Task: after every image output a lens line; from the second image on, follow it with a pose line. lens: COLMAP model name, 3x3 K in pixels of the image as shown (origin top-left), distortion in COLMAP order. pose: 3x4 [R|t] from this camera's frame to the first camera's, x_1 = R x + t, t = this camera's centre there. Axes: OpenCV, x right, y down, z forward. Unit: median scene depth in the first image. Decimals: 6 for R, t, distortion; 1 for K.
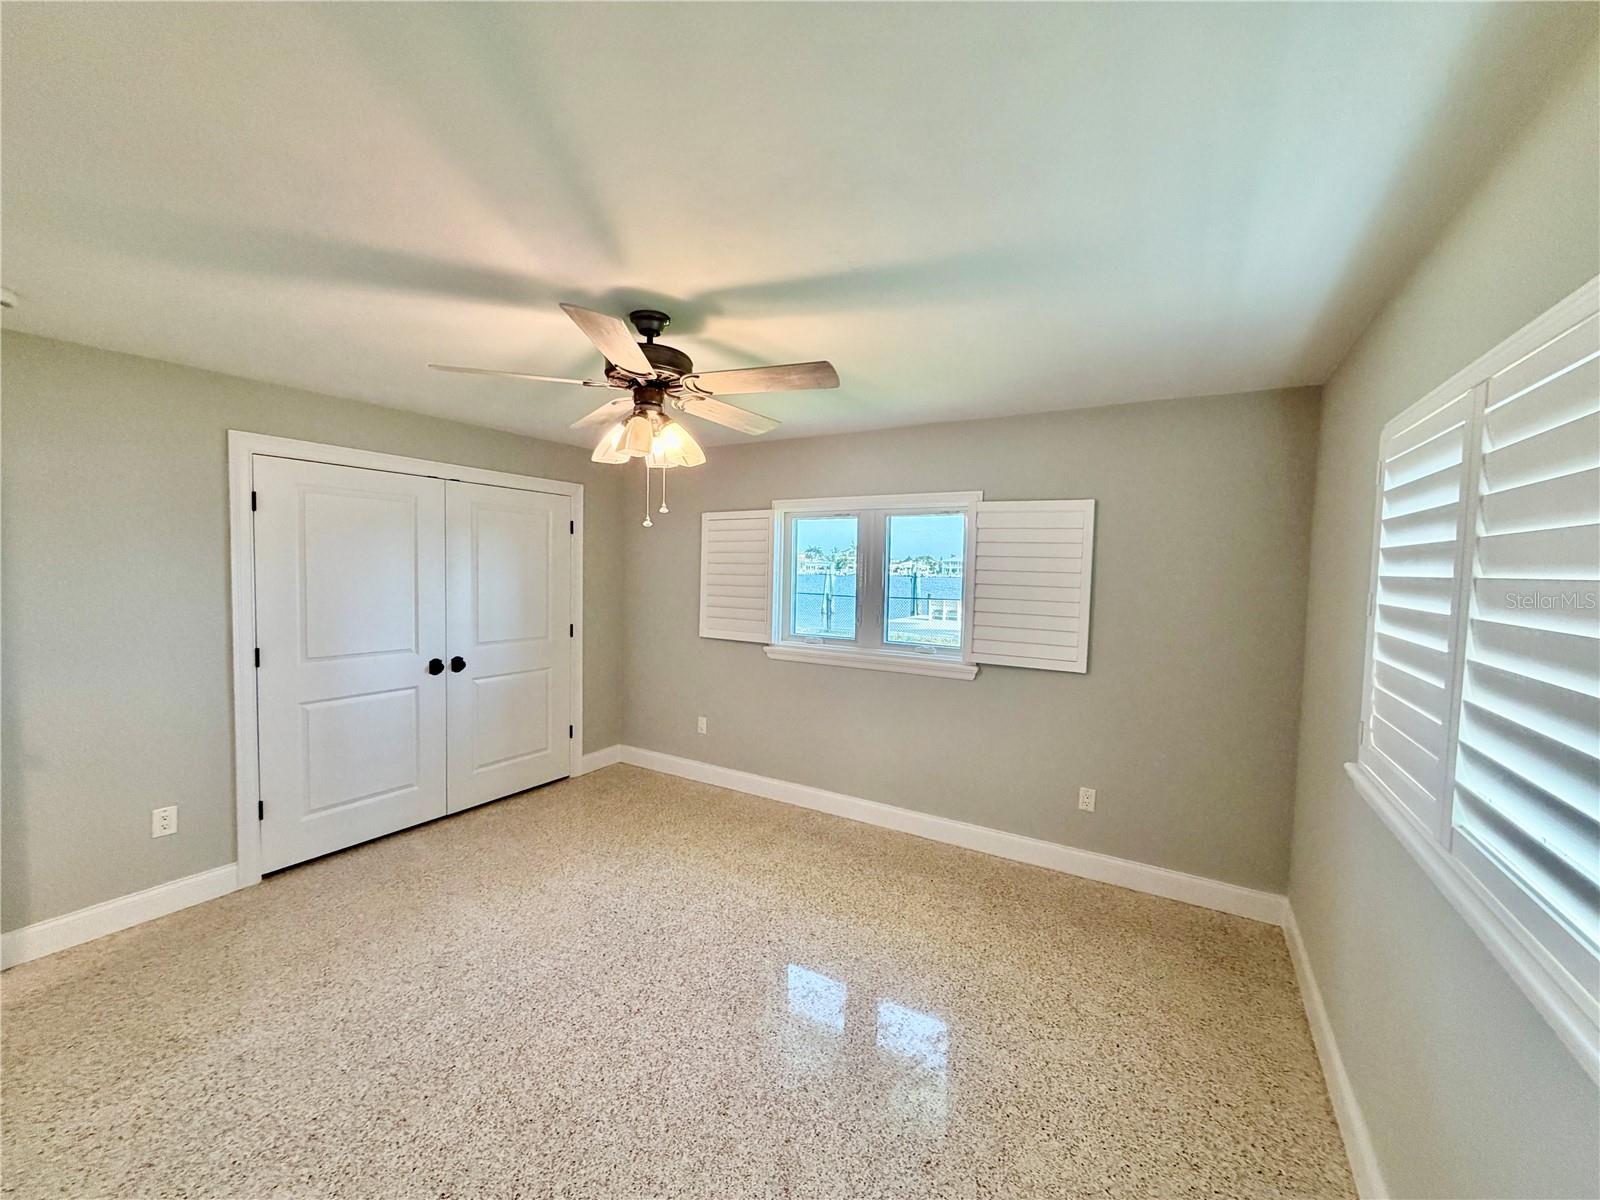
lens RADIAL K [[635.6, 0, 797.0], [0, 635.6, 600.0], [0, 0, 1]] dist [-0.000528, 0.000415]
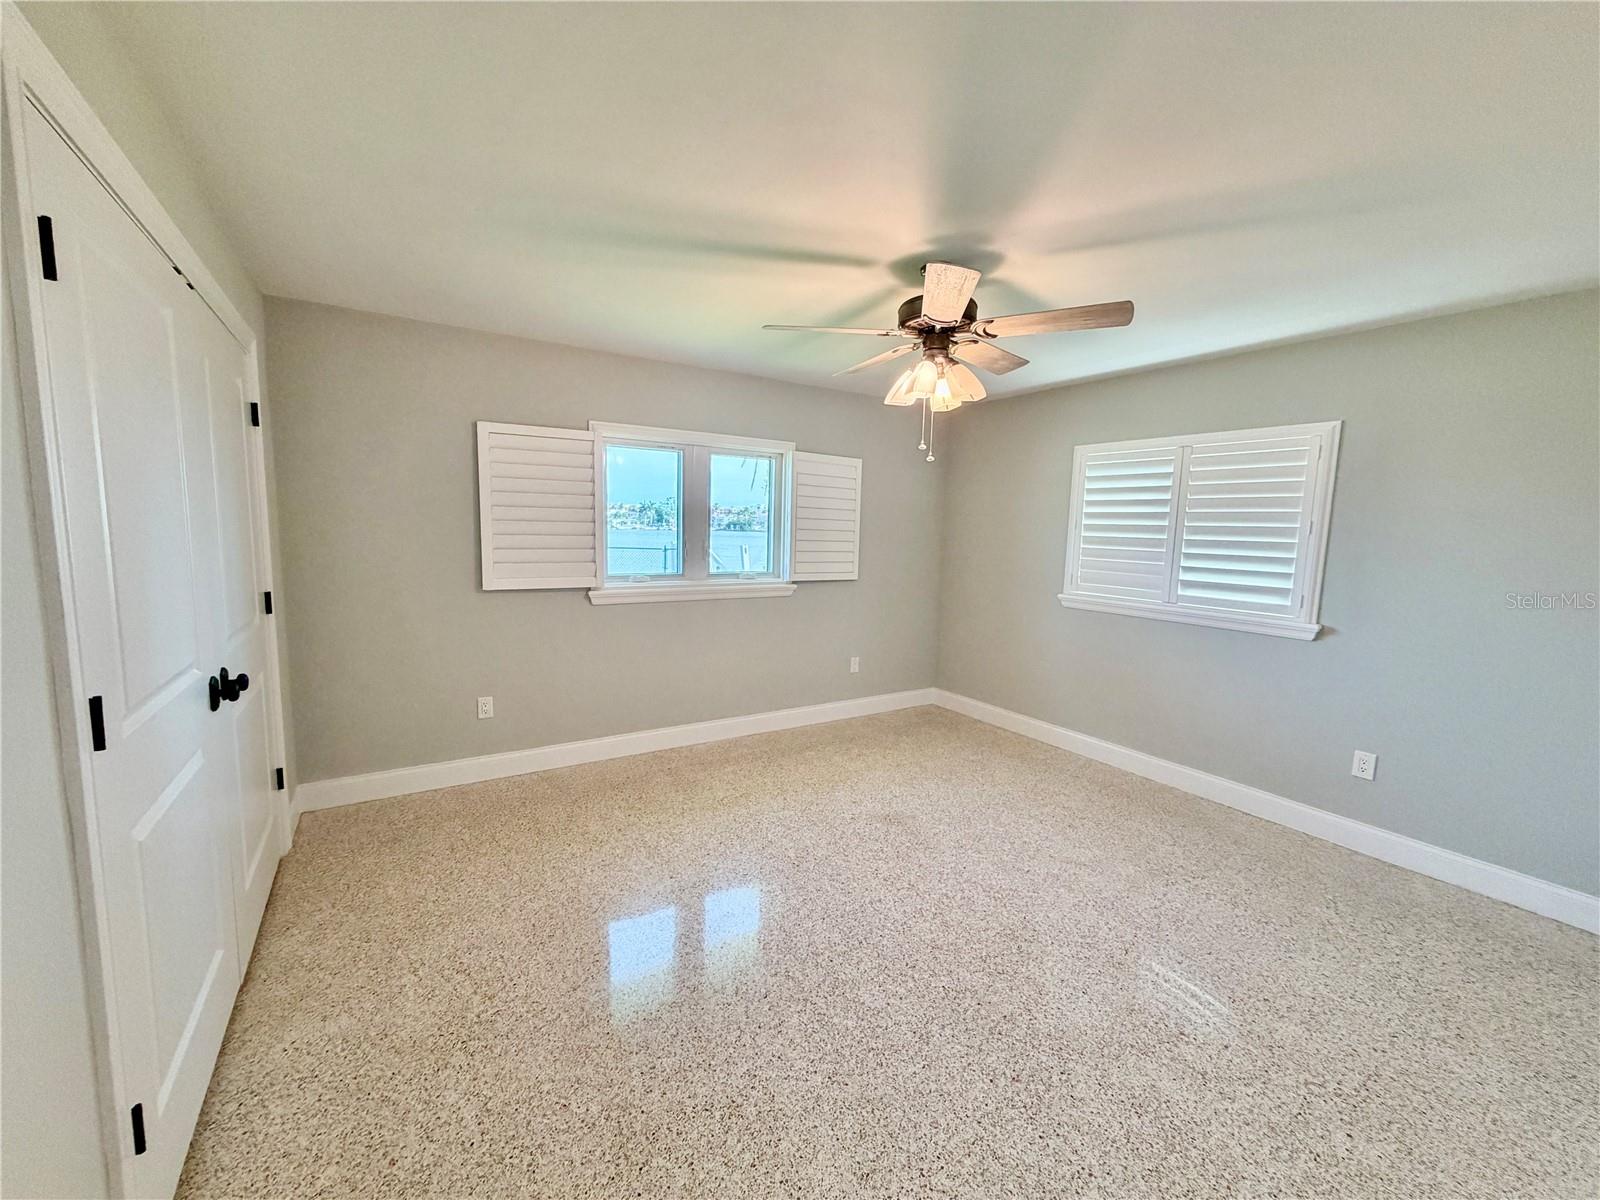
lens RADIAL K [[635.6, 0, 797.0], [0, 635.6, 600.0], [0, 0, 1]] dist [-0.000528, 0.000415]
pose [[0.443079, -0.111097, 0.889572, -0.806997], [0.030500, 0.993585, 0.108896, -0.001080], [-0.895964, -0.021117, 0.443625, 0.419756]]
